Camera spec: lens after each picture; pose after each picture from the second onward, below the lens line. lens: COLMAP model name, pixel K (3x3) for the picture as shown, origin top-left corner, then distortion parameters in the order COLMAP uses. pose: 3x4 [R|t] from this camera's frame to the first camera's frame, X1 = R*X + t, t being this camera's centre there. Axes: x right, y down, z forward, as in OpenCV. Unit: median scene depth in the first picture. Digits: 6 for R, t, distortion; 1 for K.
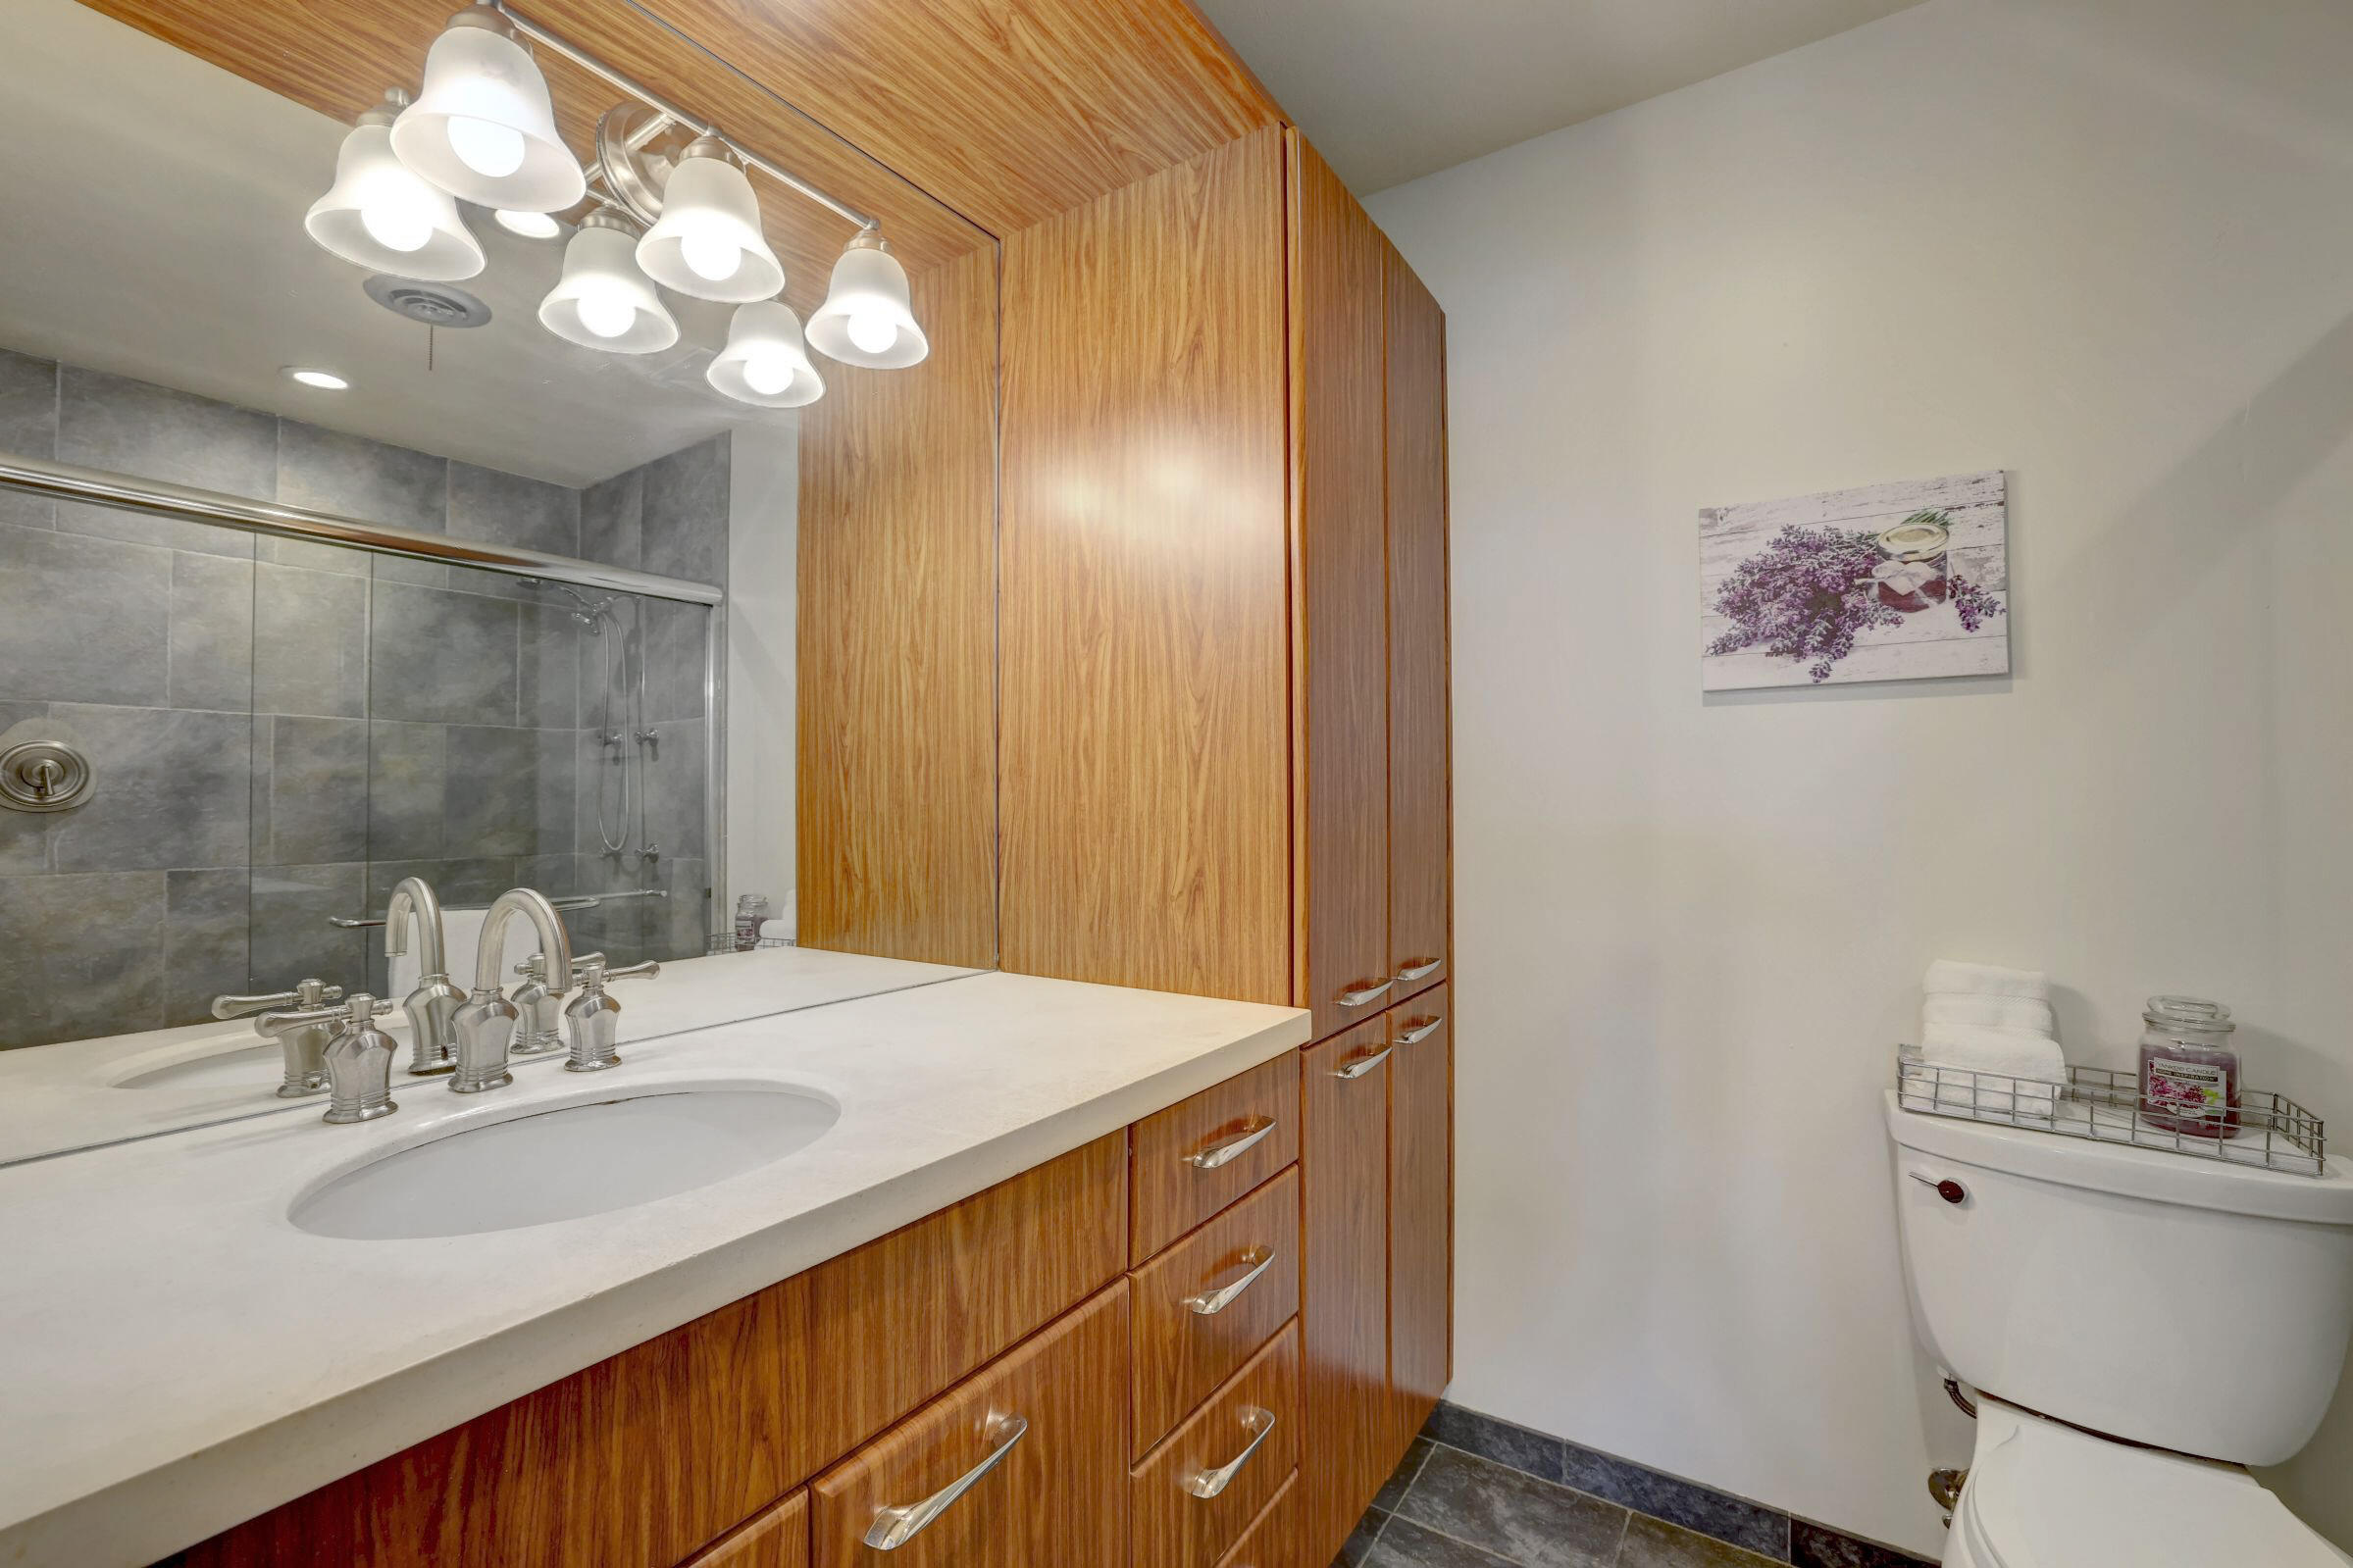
lens RADIAL K [[1012.9, 0, 1184.7], [0, 1012.9, 766.4], [0, 0, 1]] dist [-0.001362, 0.000430]
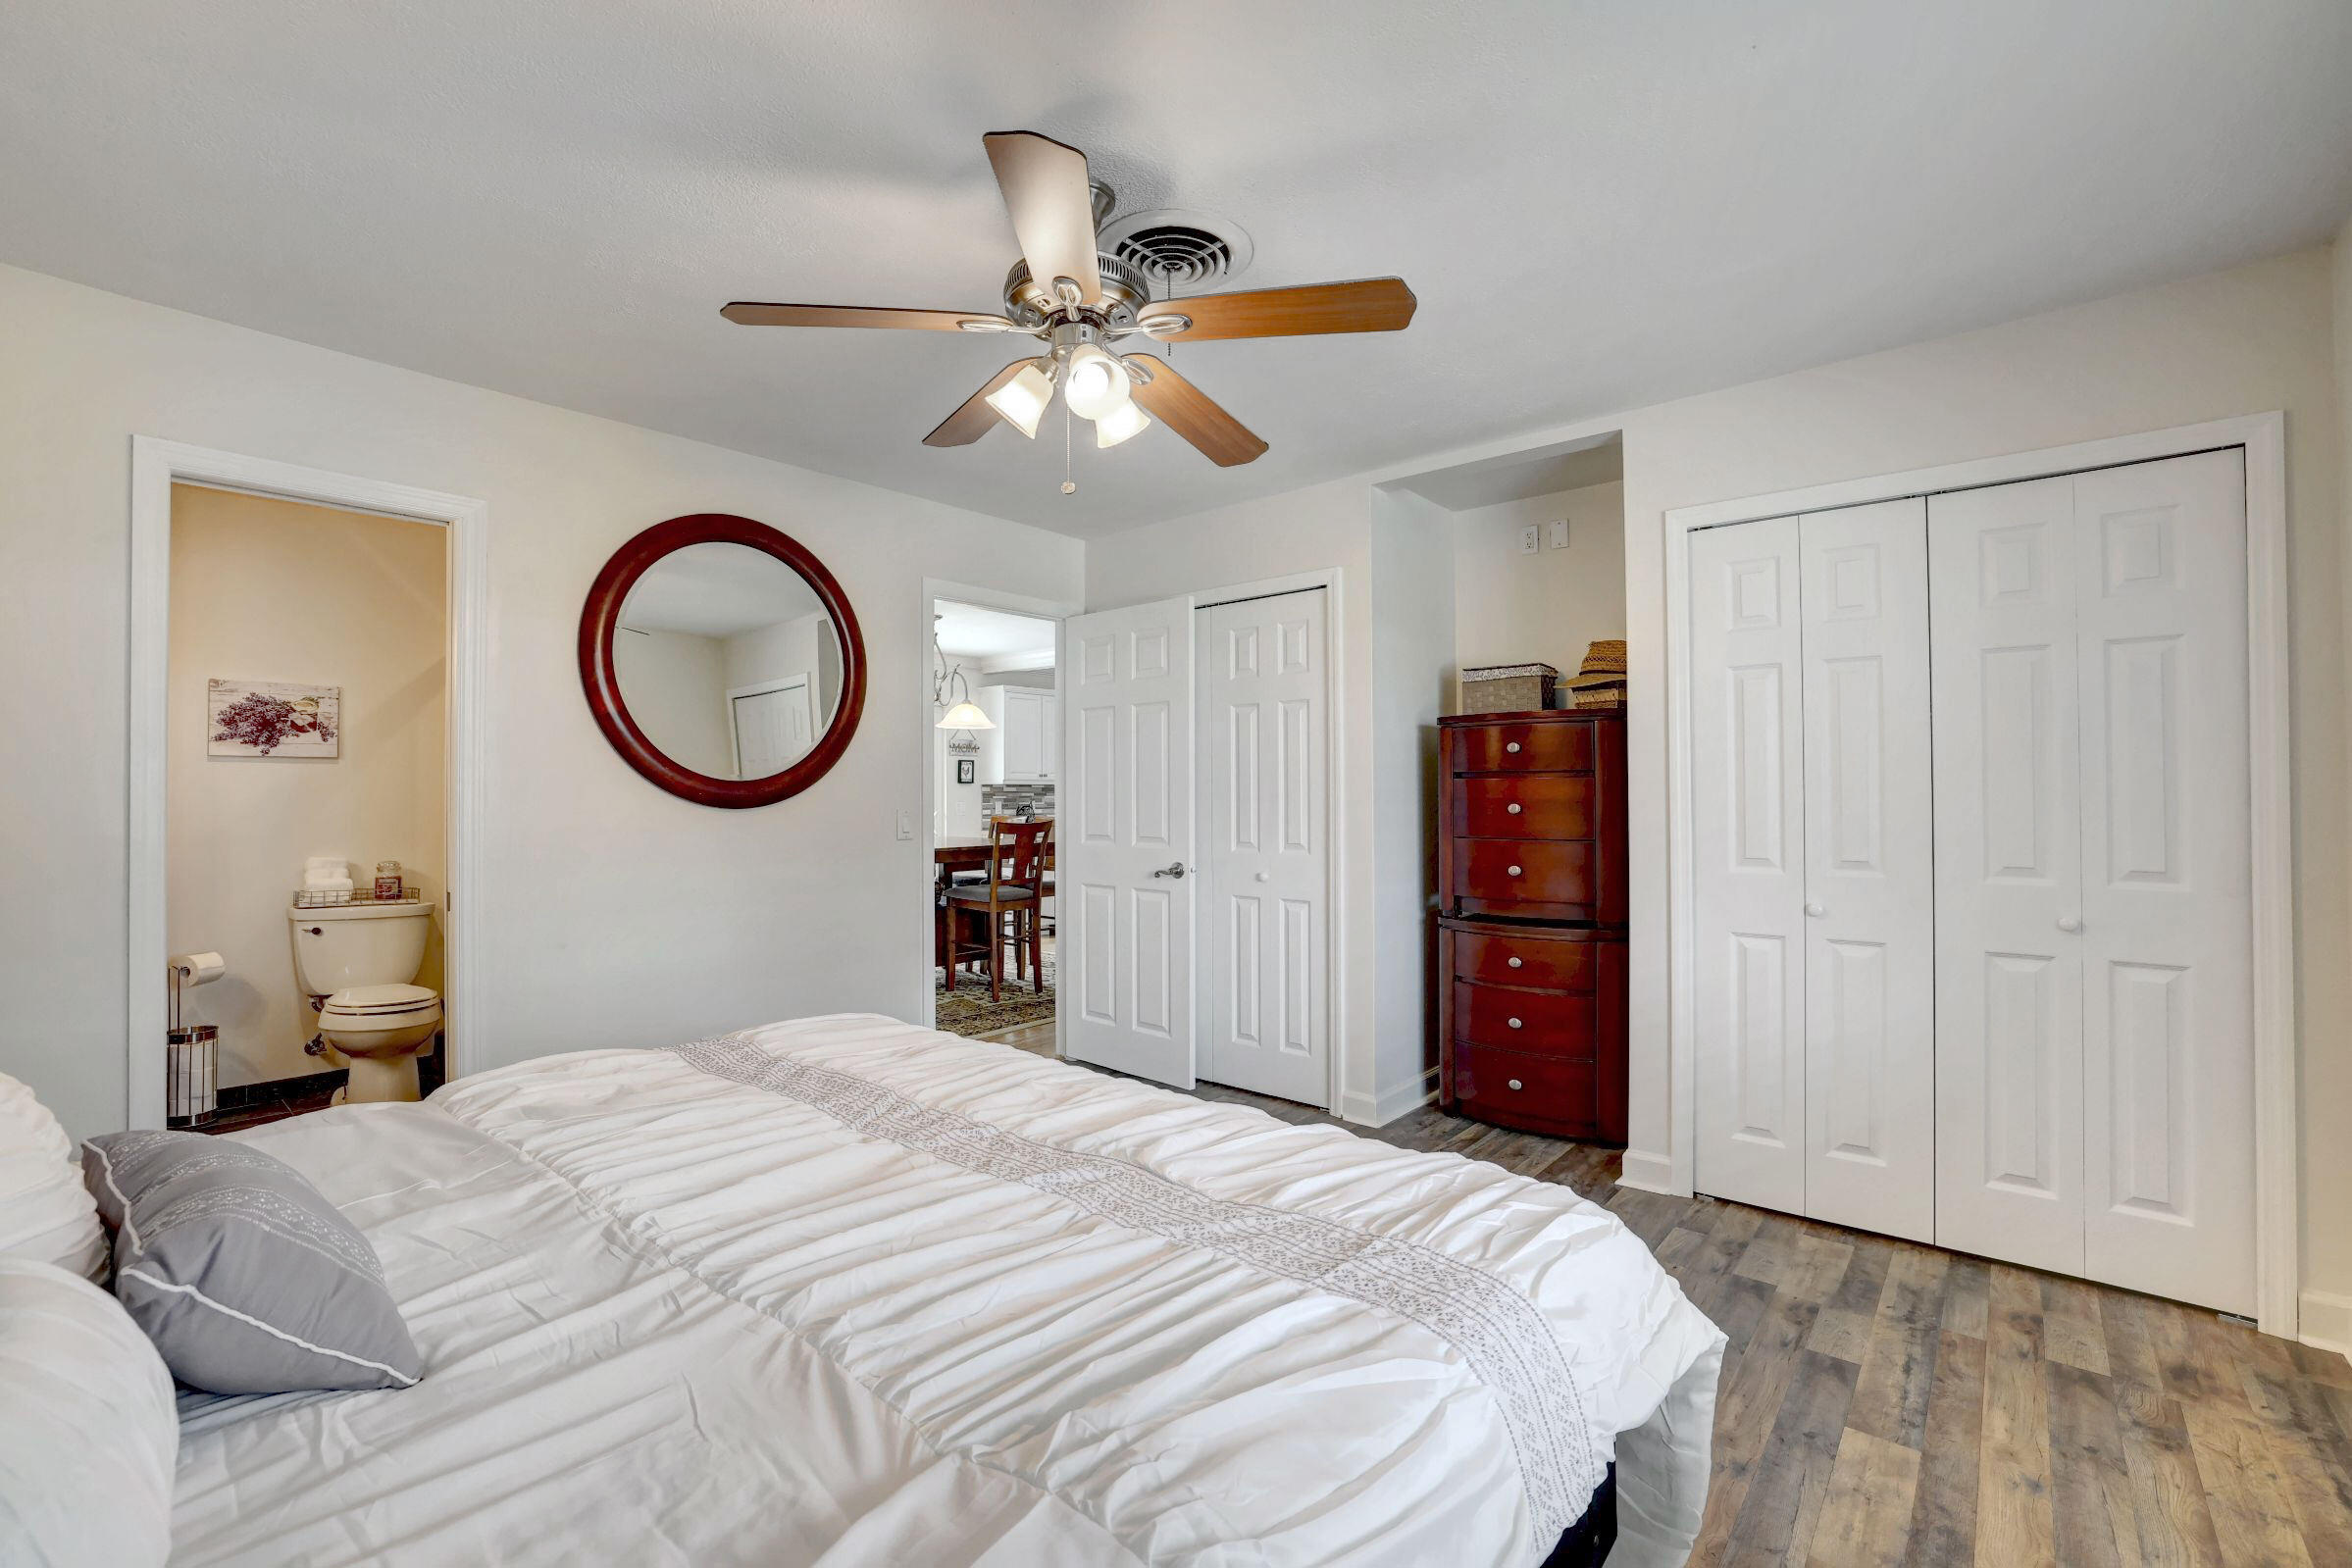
lens RADIAL K [[1012.5, 0, 1171.0], [0, 1012.5, 785.1], [0, 0, 1]] dist [-0.001362, 0.000430]
pose [[0.138102, 0.024522, 0.990114, -1.658740], [-0.020790, 0.999545, -0.021856, -0.000850], [-0.990200, -0.017566, 0.138549, -1.698783]]
